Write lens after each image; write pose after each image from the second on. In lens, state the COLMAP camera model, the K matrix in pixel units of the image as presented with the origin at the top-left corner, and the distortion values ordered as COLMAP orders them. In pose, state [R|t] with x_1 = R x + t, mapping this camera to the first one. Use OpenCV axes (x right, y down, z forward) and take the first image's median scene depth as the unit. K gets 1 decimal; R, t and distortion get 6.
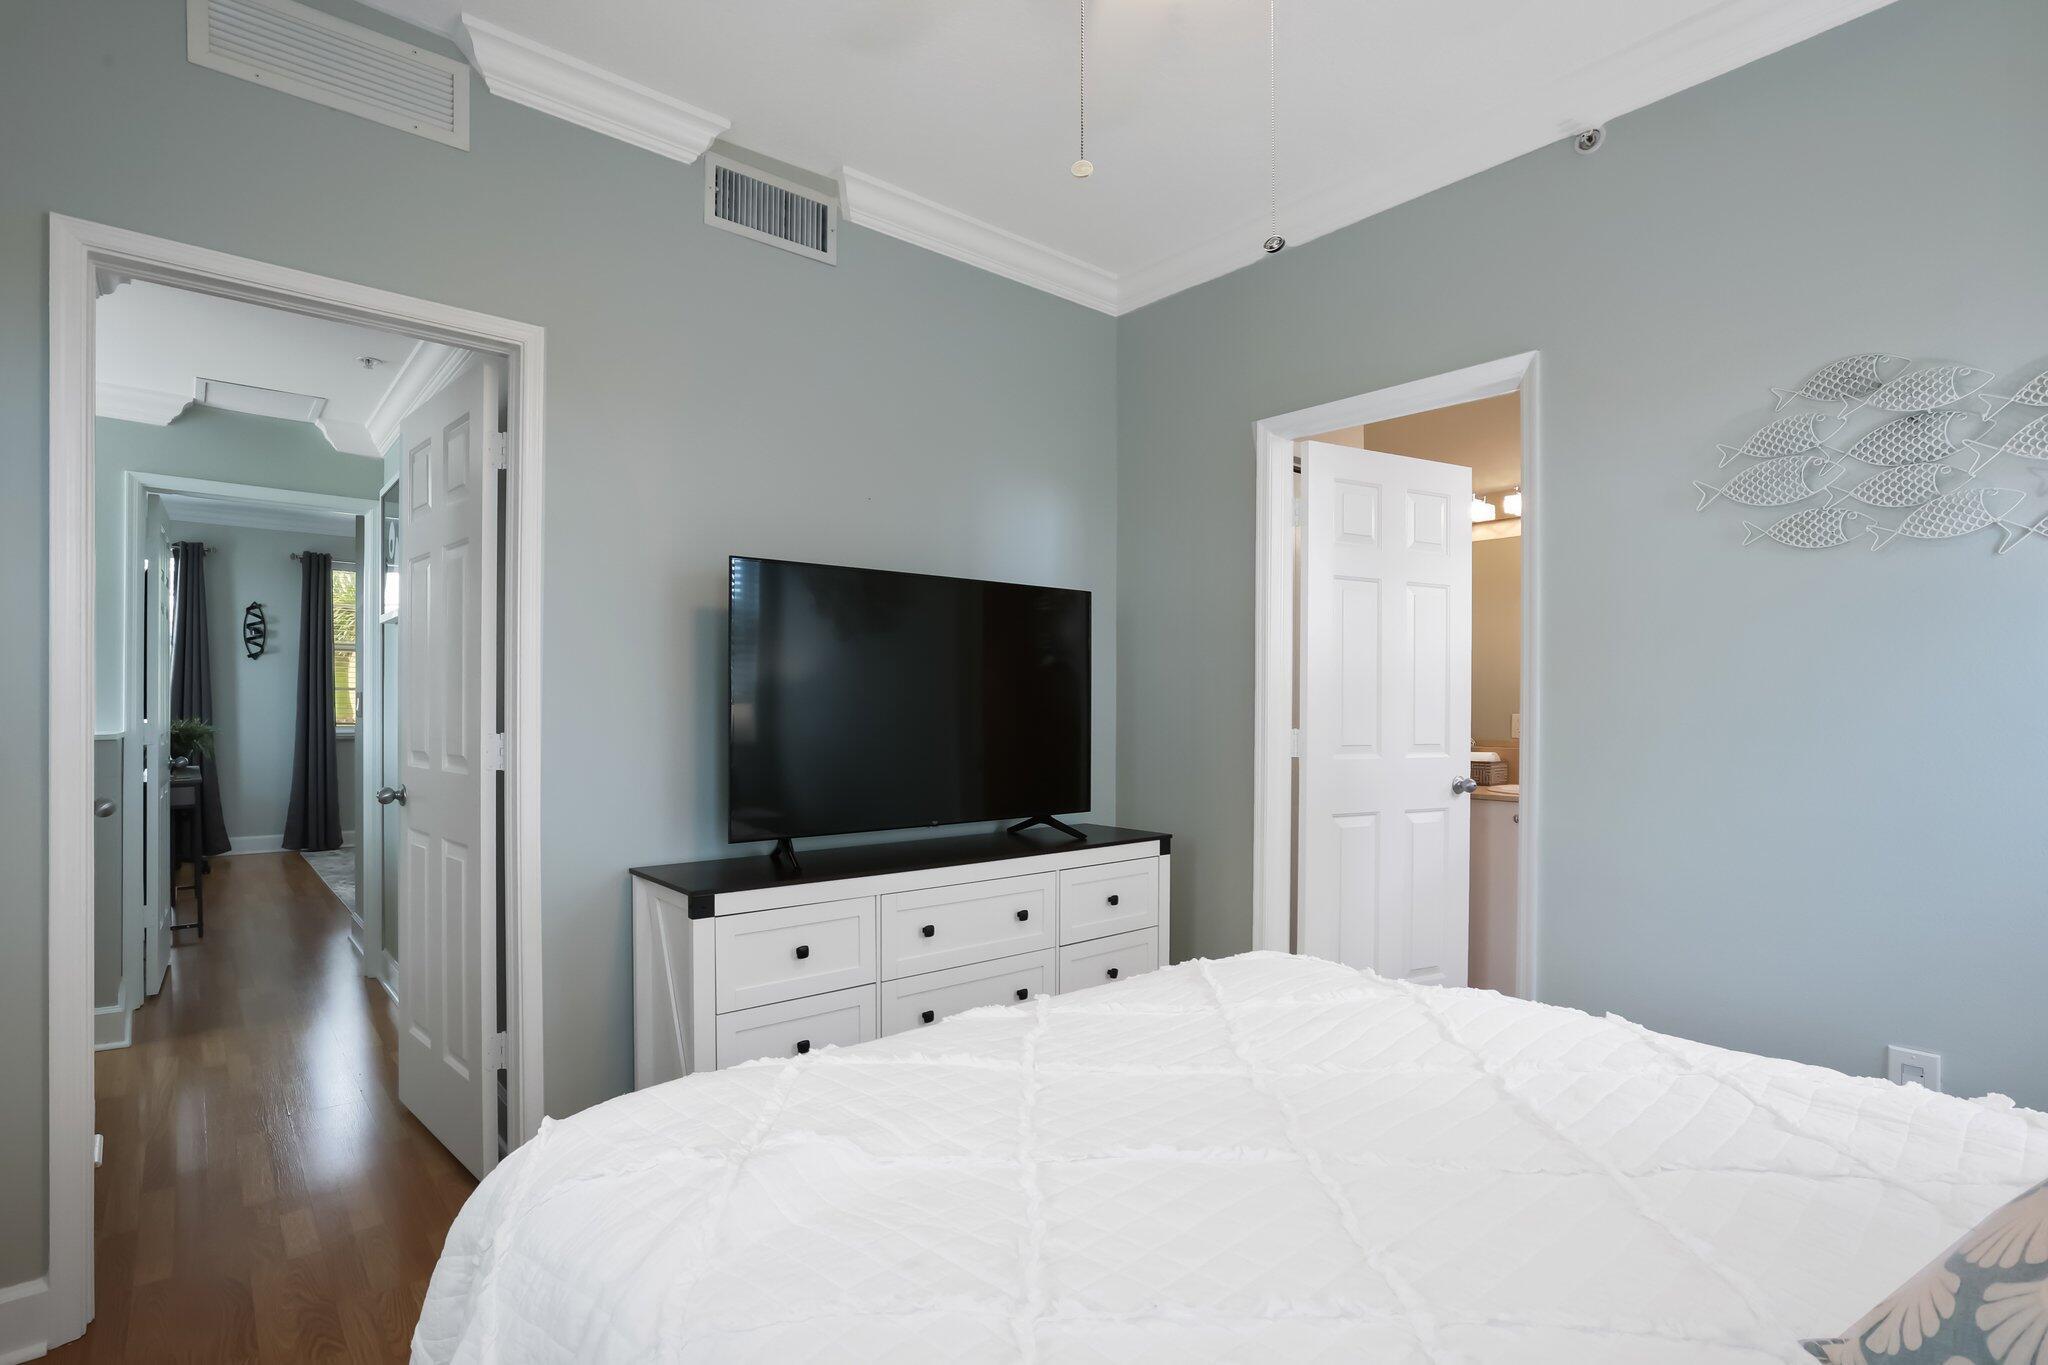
lens RADIAL K [[1007.1, 0, 1026.7], [0, 1007.1, 698.9], [0, 0, 1]] dist [-0.046127, 0.011371]
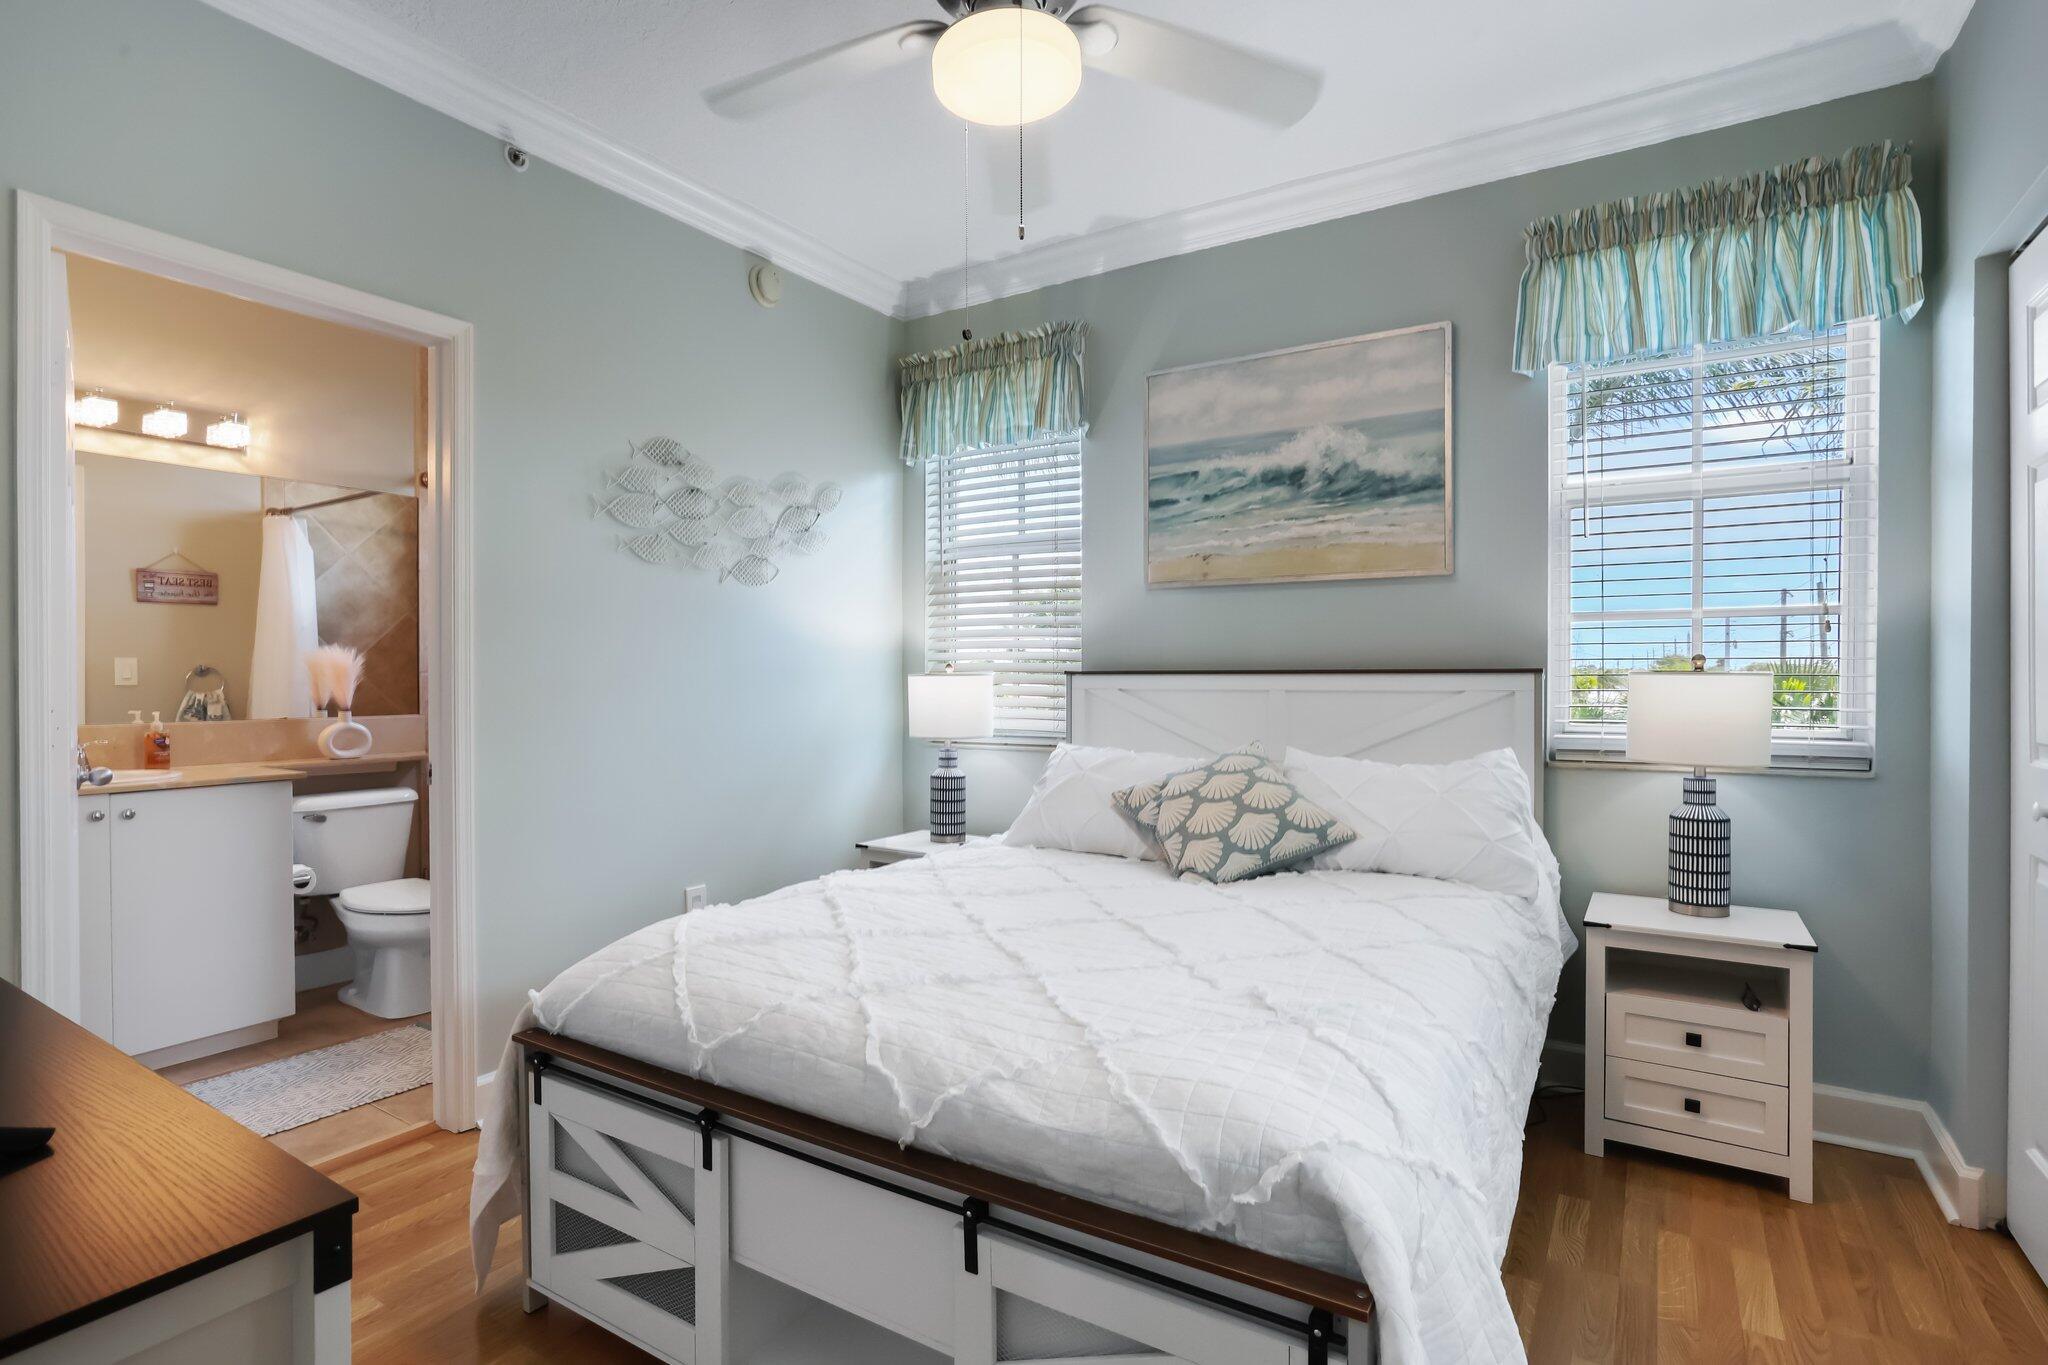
lens RADIAL K [[1007.1, 0, 1025.2], [0, 1007.1, 677.9], [0, 0, 1]] dist [-0.046127, 0.011371]
pose [[-0.289522, -0.006300, 0.957151, -0.771664], [-0.008545, 0.999955, 0.003997, 0.005482], [-0.957133, -0.007022, -0.289563, 0.910968]]
